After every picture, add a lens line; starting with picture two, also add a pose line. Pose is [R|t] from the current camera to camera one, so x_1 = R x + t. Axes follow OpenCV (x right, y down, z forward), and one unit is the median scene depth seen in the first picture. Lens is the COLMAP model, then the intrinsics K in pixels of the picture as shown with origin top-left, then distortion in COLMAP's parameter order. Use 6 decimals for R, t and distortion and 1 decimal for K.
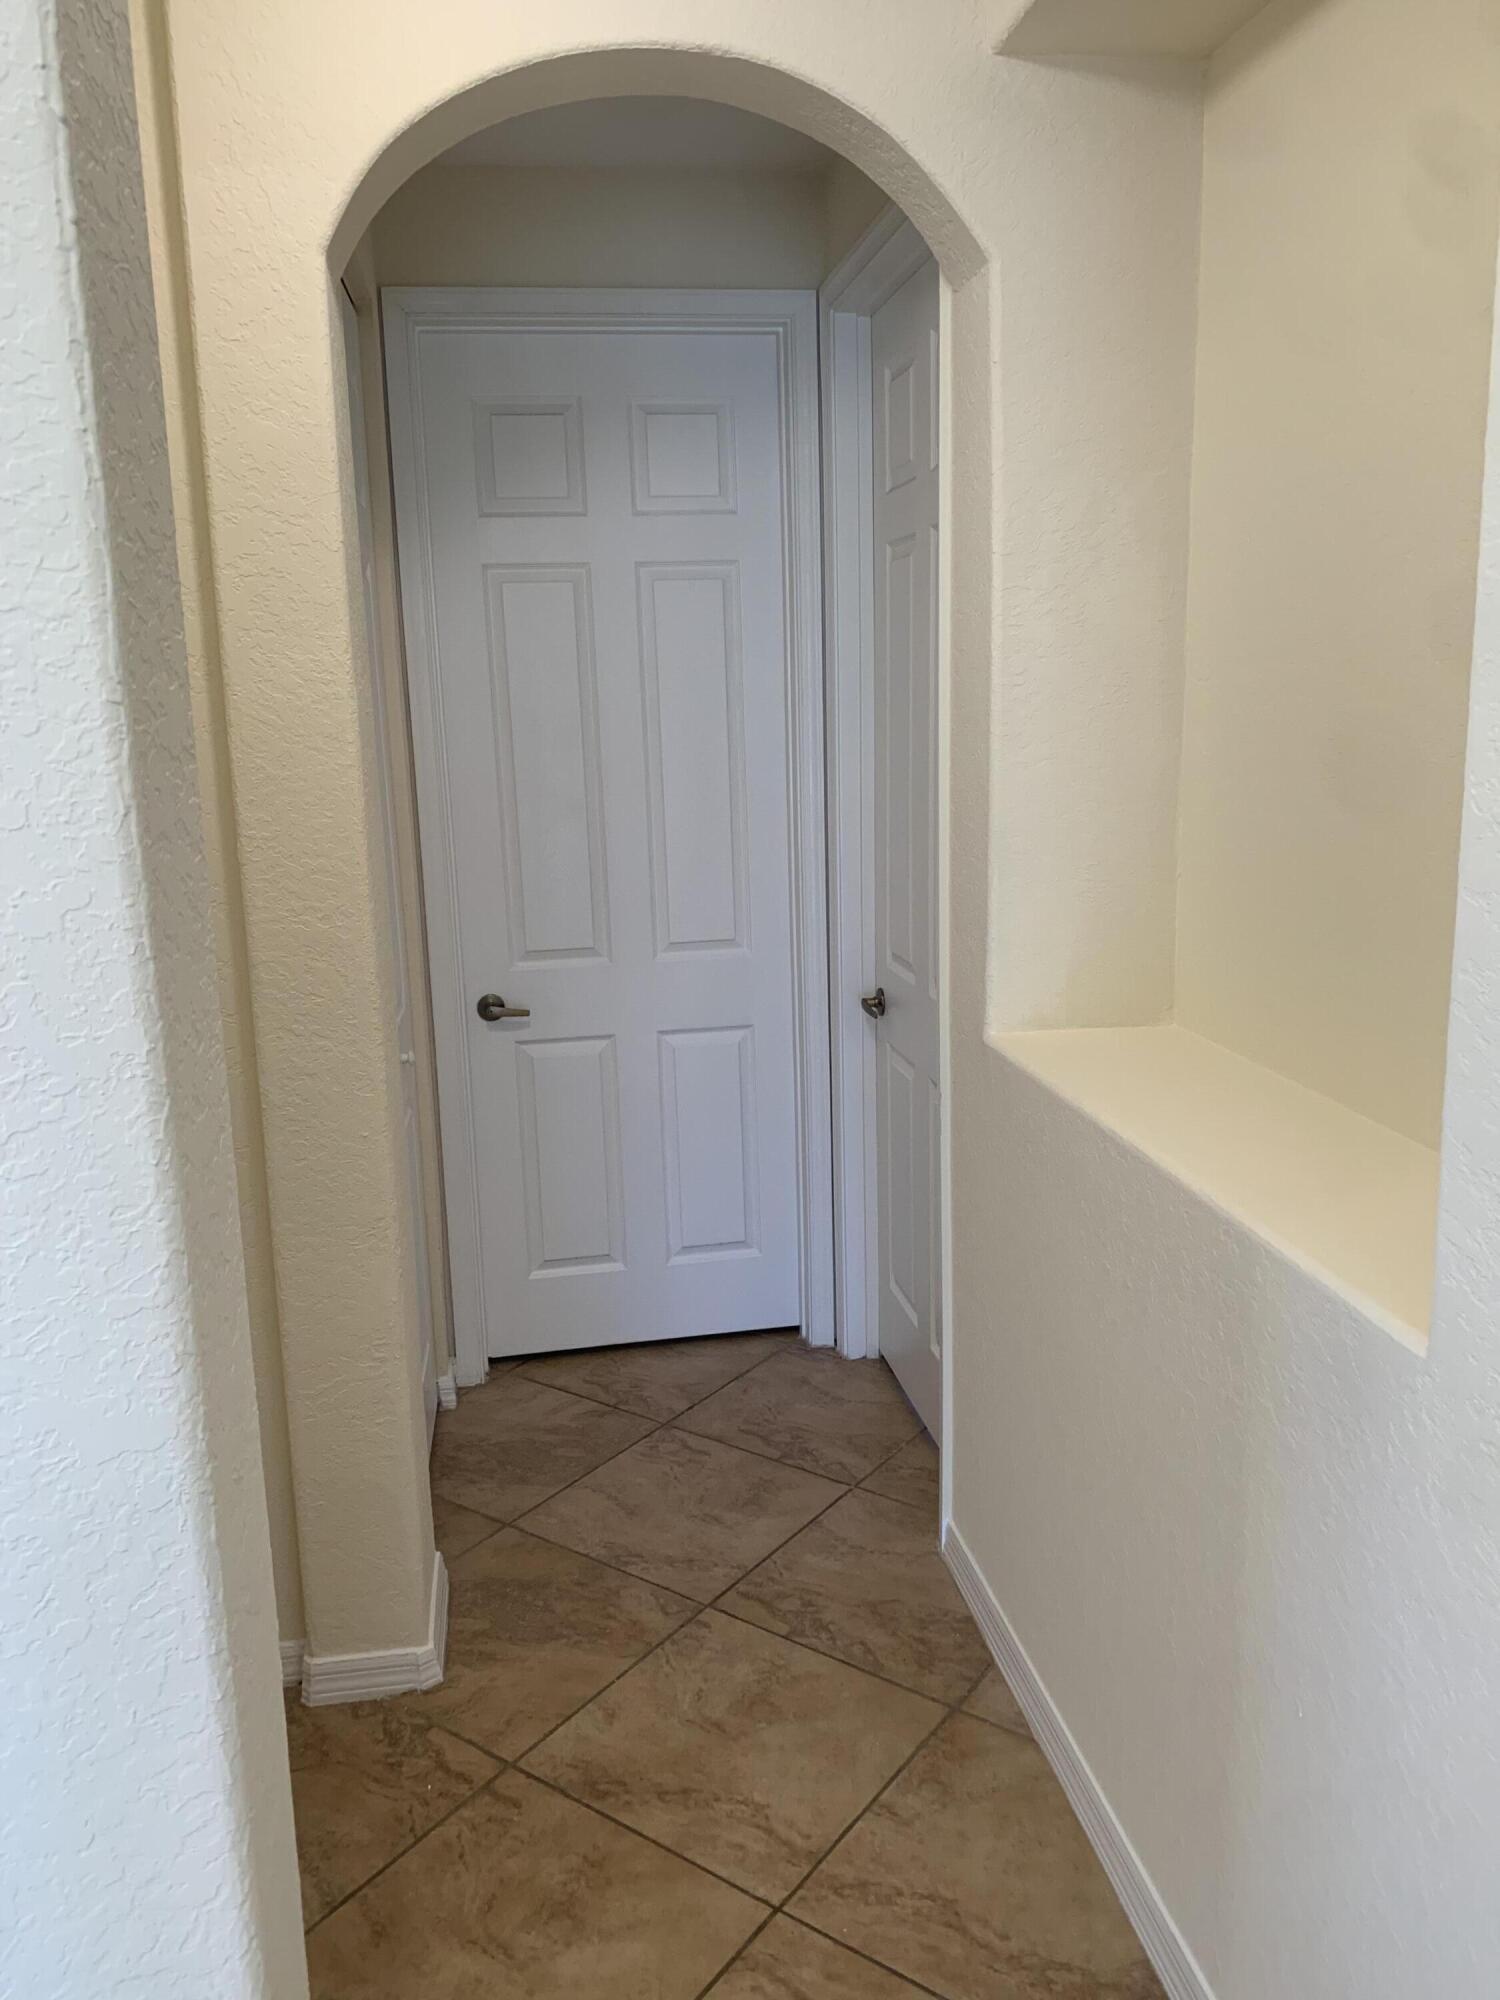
lens RADIAL K [[1526.0, 0, 738.7], [0, 1526.0, 1008.7], [0, 0, 1]] dist [0.038552, -0.046615]
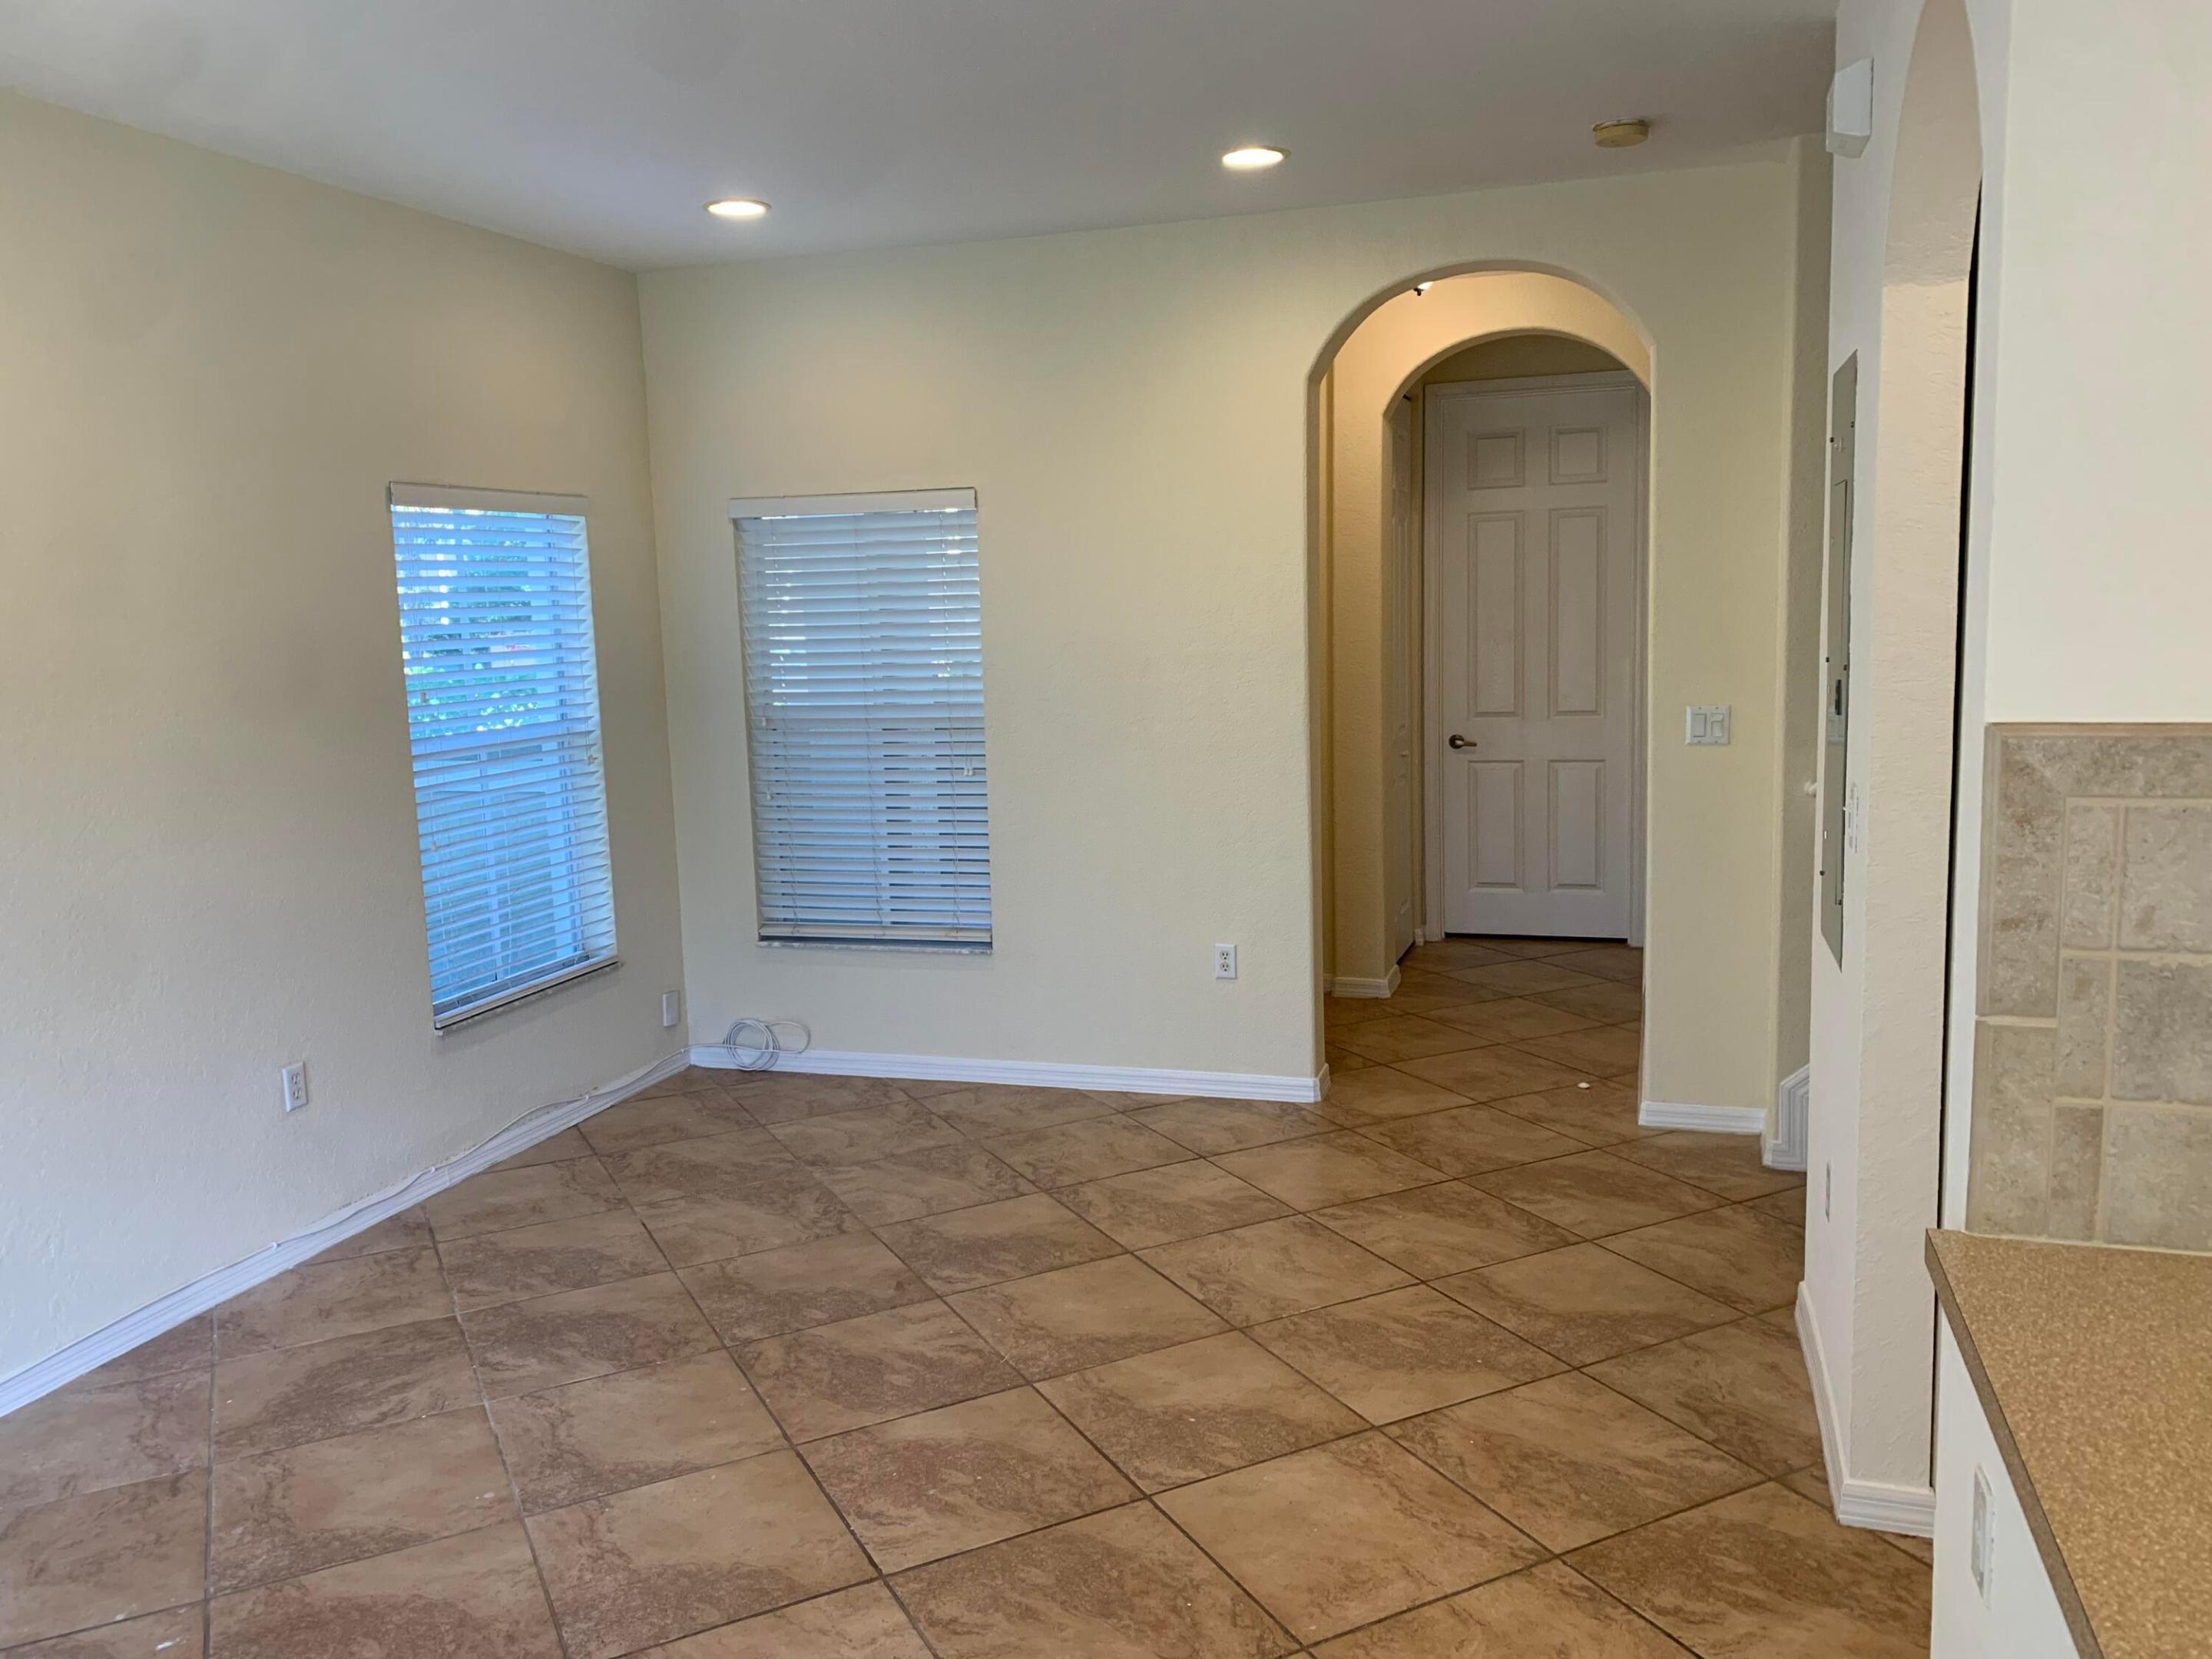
lens RADIAL K [[1687.8, 0, 1099.6], [0, 1687.8, 821.8], [0, 0, 1]] dist [0.038552, -0.046615]
pose [[0.892908, 0.059221, -0.446327, 0.396649], [-0.085579, 0.995563, -0.039109, 0.224940], [0.442031, 0.073117, 0.894015, -1.100876]]
